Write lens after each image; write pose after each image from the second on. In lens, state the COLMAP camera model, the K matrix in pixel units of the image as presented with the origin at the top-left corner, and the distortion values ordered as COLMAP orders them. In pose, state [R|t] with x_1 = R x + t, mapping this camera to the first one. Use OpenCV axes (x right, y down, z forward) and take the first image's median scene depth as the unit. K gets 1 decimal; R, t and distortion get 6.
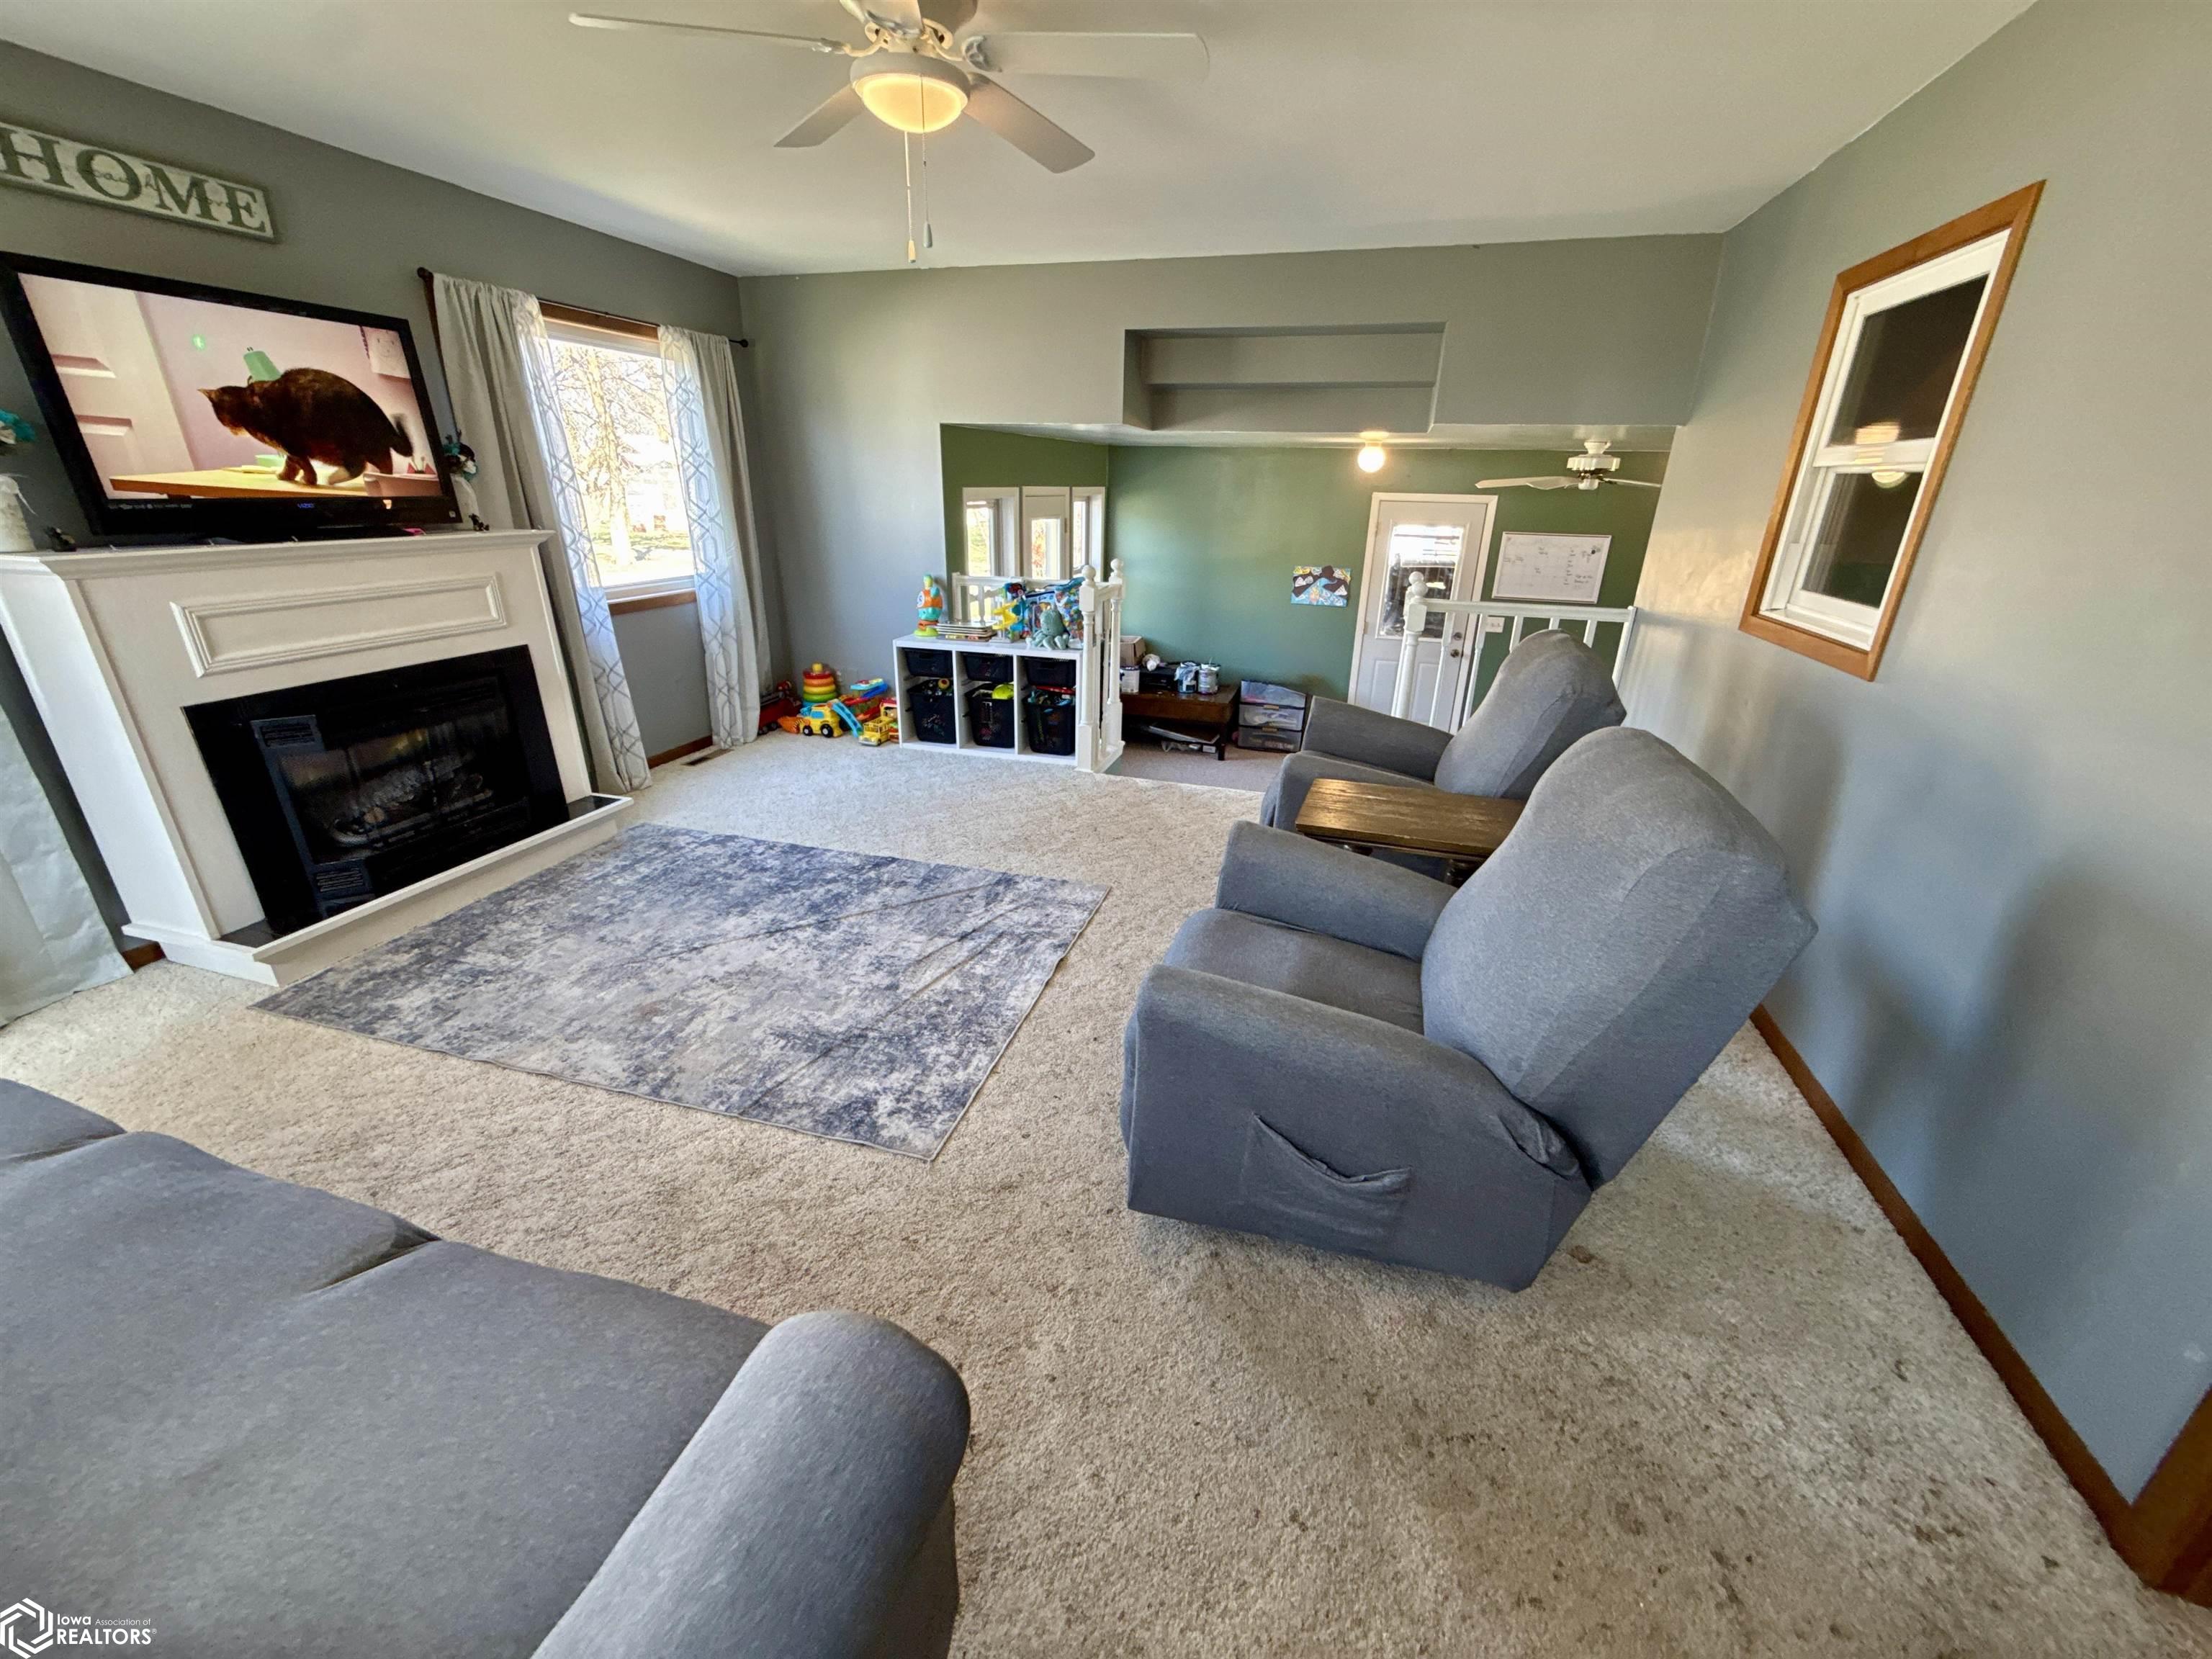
lens RADIAL K [[879.4, 0, 1108.1], [0, 879.4, 831.8], [0, 0, 1]] dist [-0.000375, -0.000384]
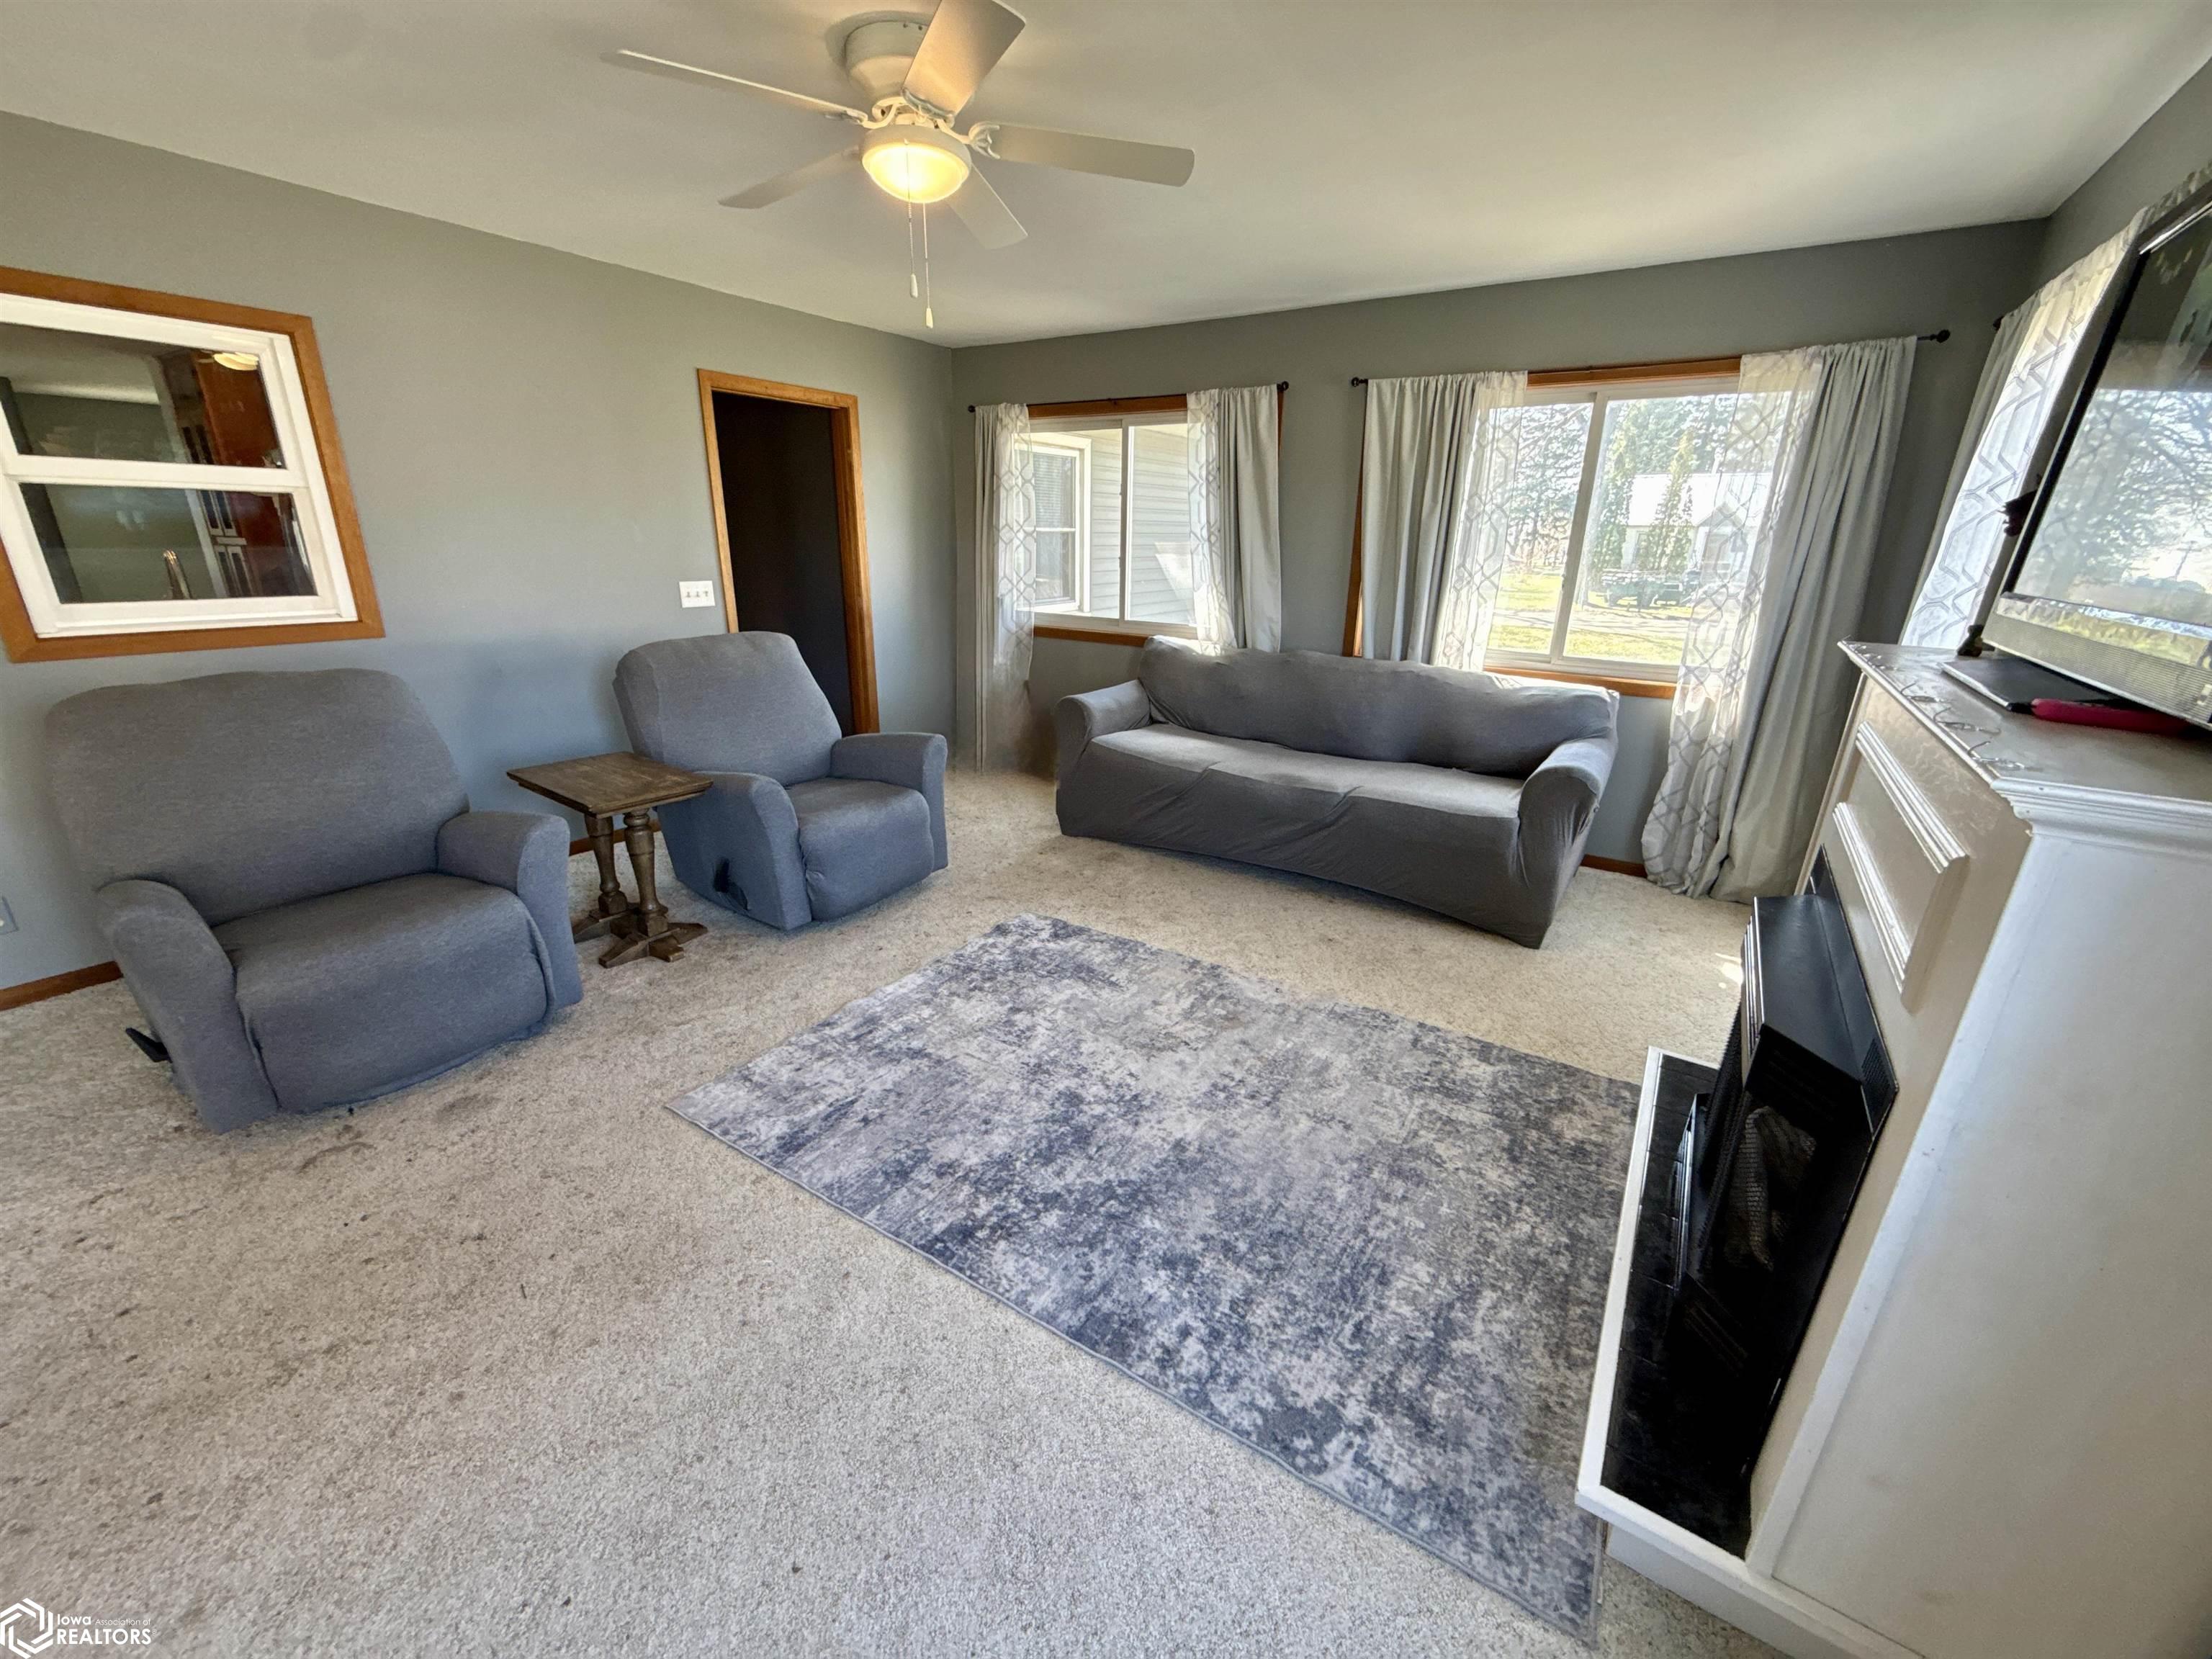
lens RADIAL K [[879.4, 0, 1101.3], [0, 879.4, 827.7], [0, 0, 1]] dist [-0.000375, -0.000384]
pose [[-0.953529, -0.128296, 0.272622, -0.514130], [0.078433, 0.767928, 0.635716, -0.547315], [-0.290914, 0.627556, -0.722179, 1.364646]]
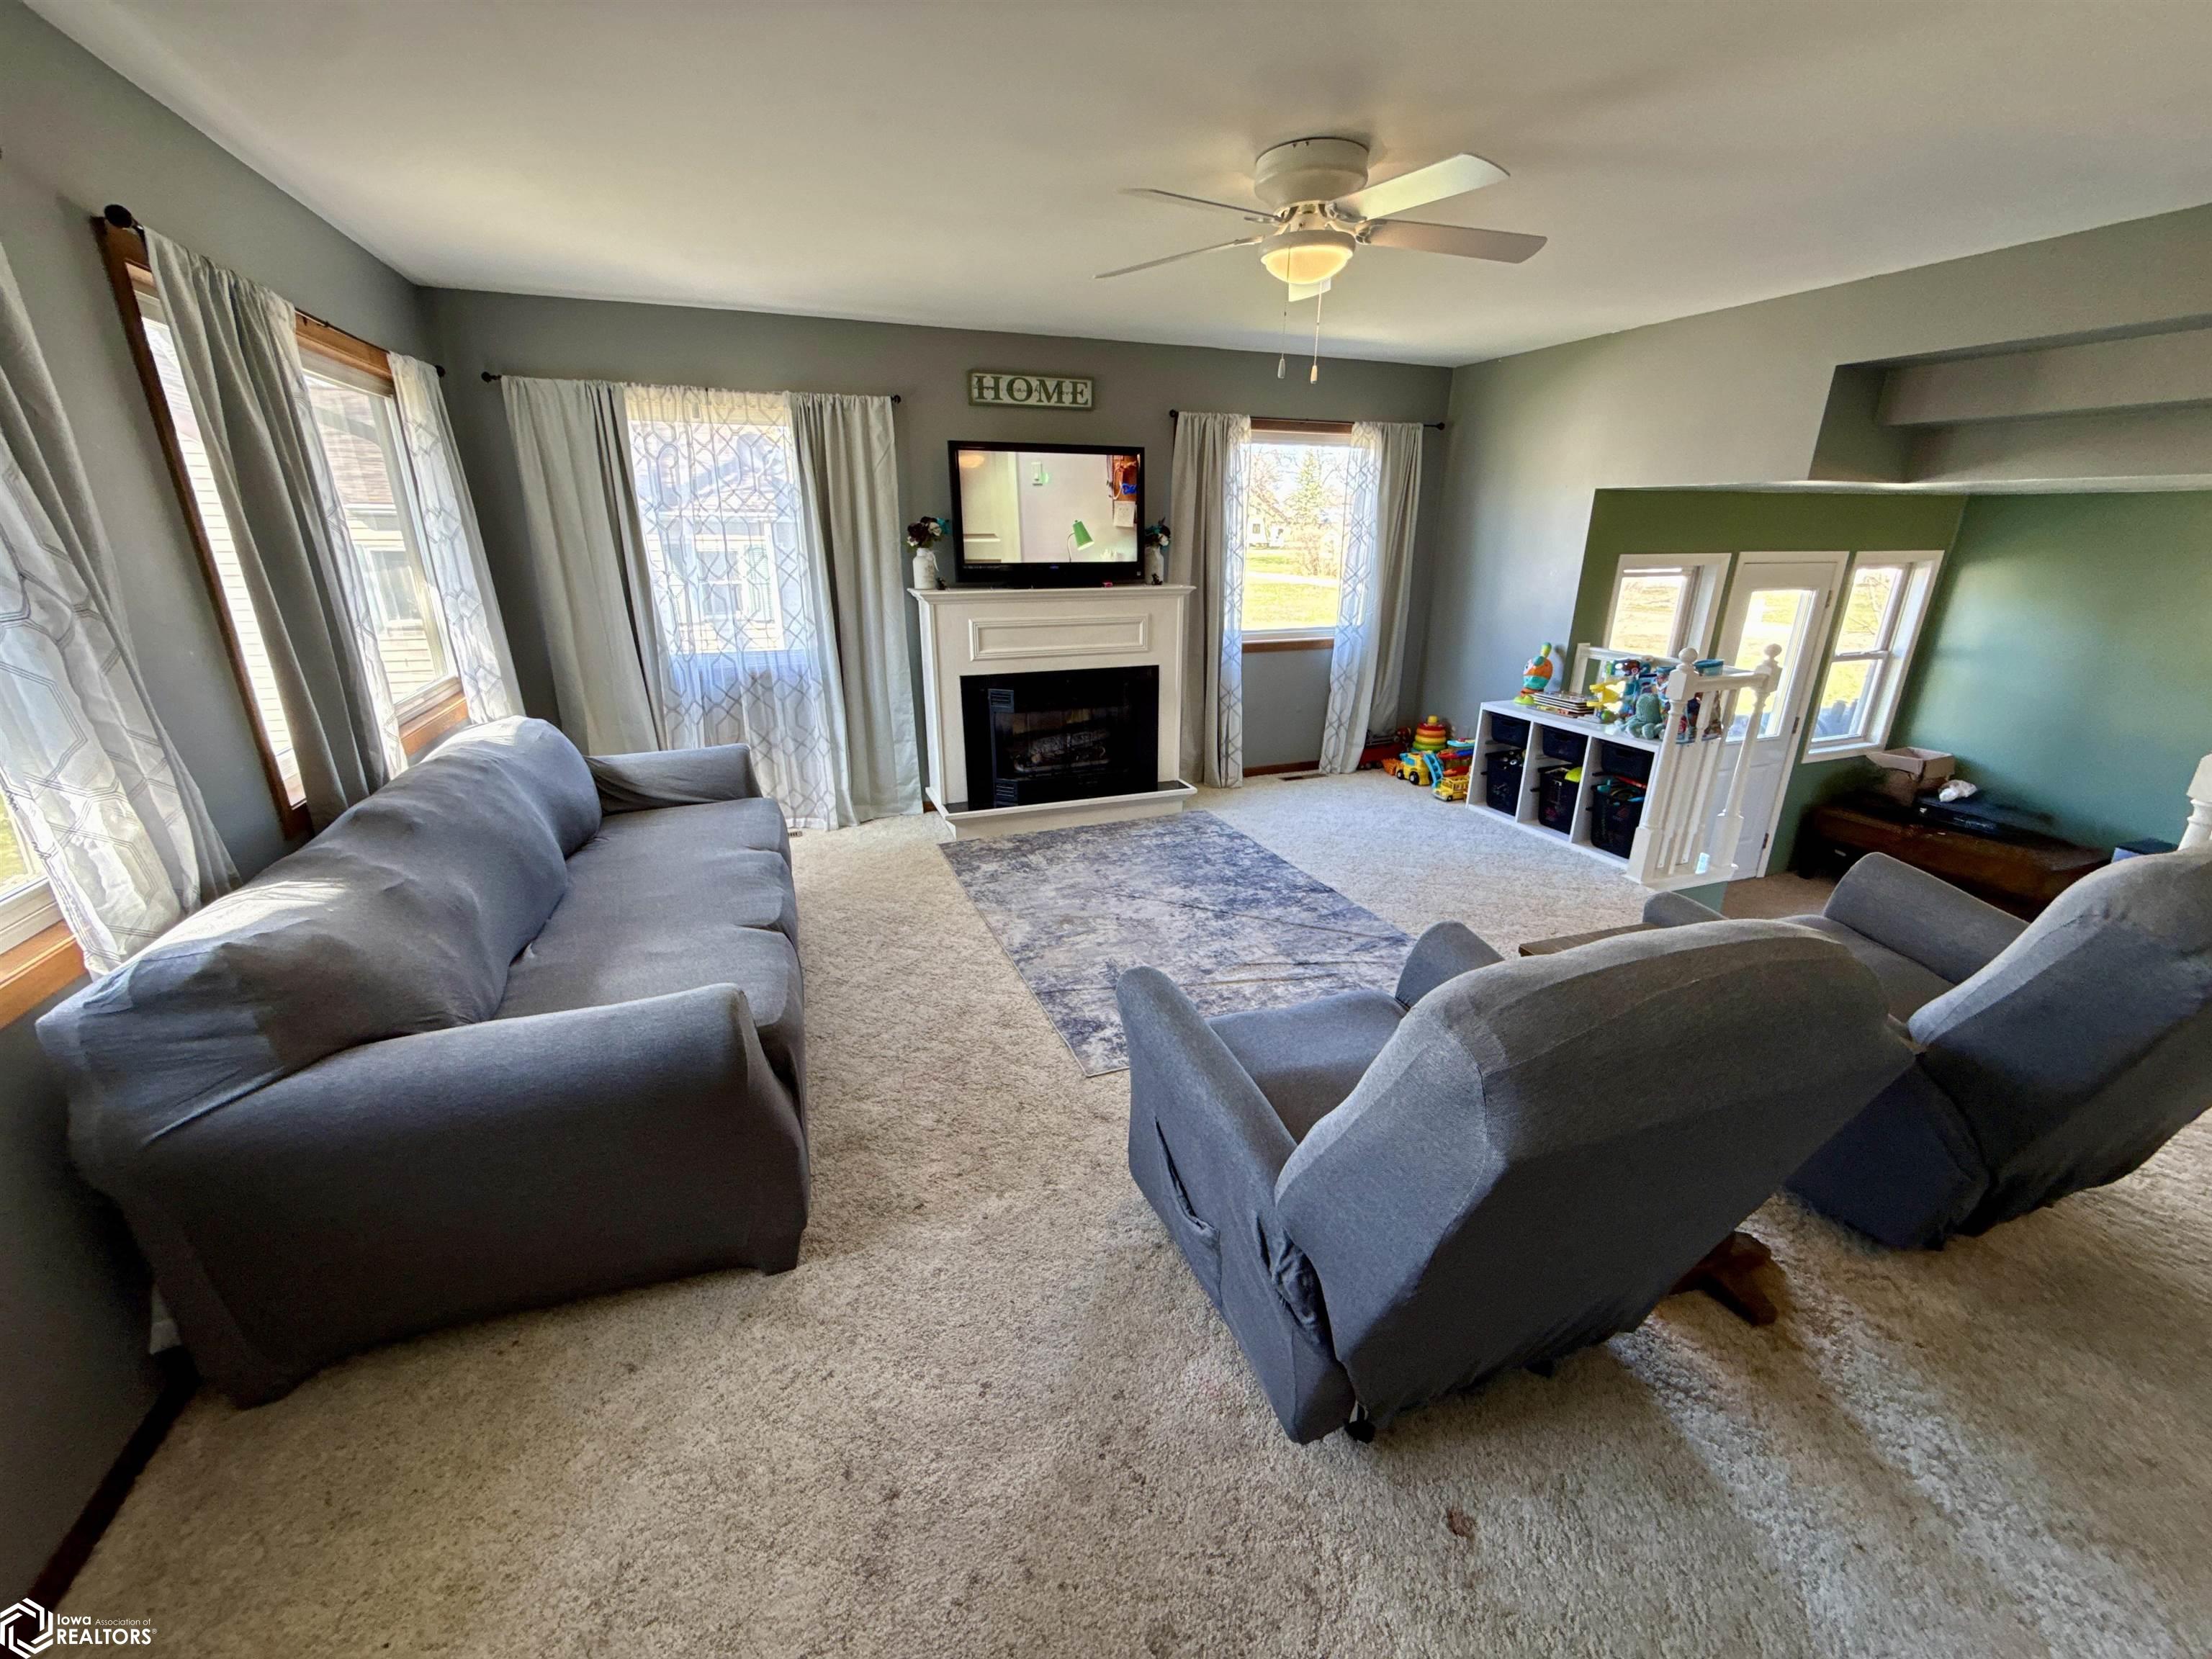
lens RADIAL K [[879.4, 0, 1104.8], [0, 879.4, 832.7], [0, 0, 1]] dist [-0.000375, -0.000384]
pose [[0.605218, 0.247738, -0.756530, 0.456170], [-0.287324, 0.954262, 0.082632, -0.053874], [0.742399, 0.167359, 0.648718, 0.076650]]
